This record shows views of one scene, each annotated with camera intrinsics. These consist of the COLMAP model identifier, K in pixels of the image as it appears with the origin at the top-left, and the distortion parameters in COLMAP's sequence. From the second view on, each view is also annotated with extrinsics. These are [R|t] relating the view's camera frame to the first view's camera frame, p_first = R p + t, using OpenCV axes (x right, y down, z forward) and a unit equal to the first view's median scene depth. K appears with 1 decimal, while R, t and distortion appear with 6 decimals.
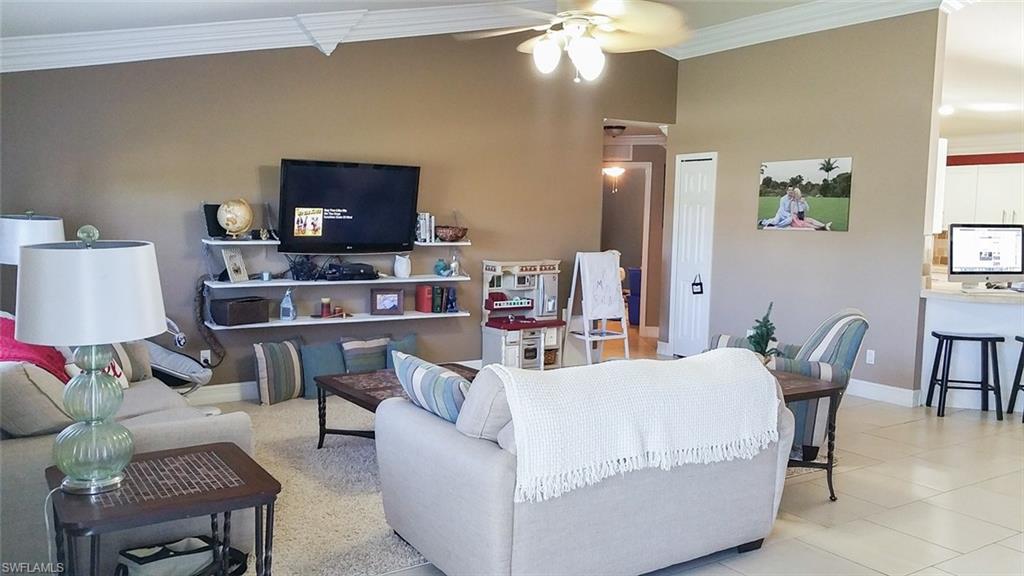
lens RADIAL K [[890.3, 0, 512.0], [0, 890.3, 288.0], [0, 0, 1]] dist [0.103777, 0.001278]
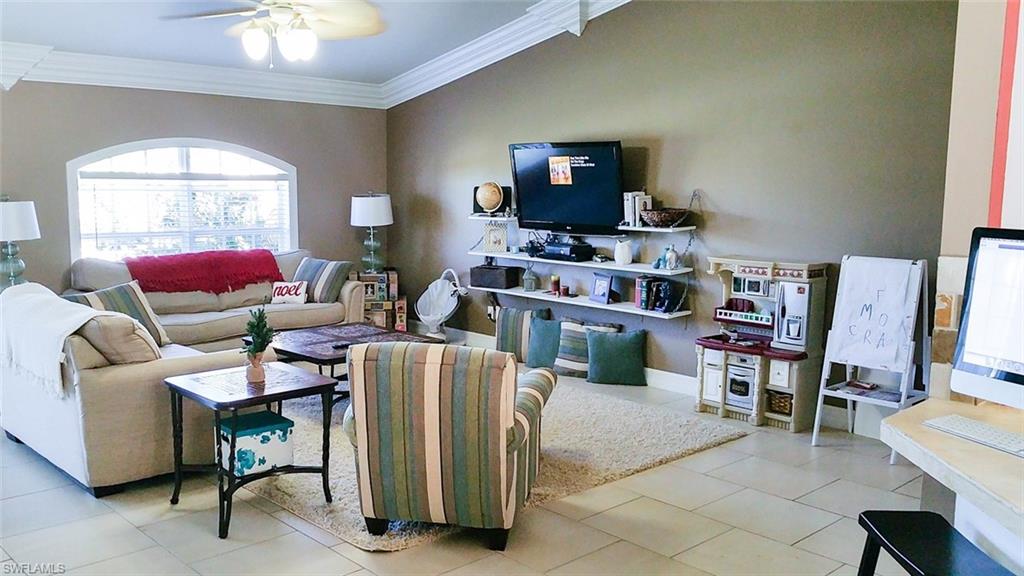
lens RADIAL K [[890.3, 0, 512.0], [0, 890.3, 288.0], [0, 0, 1]] dist [0.103777, 0.001278]
pose [[0.132312, 0.104049, -0.985732, 0.712312], [-0.086970, 0.991858, 0.093022, -0.058685], [0.987385, 0.073421, 0.140284, 0.716708]]
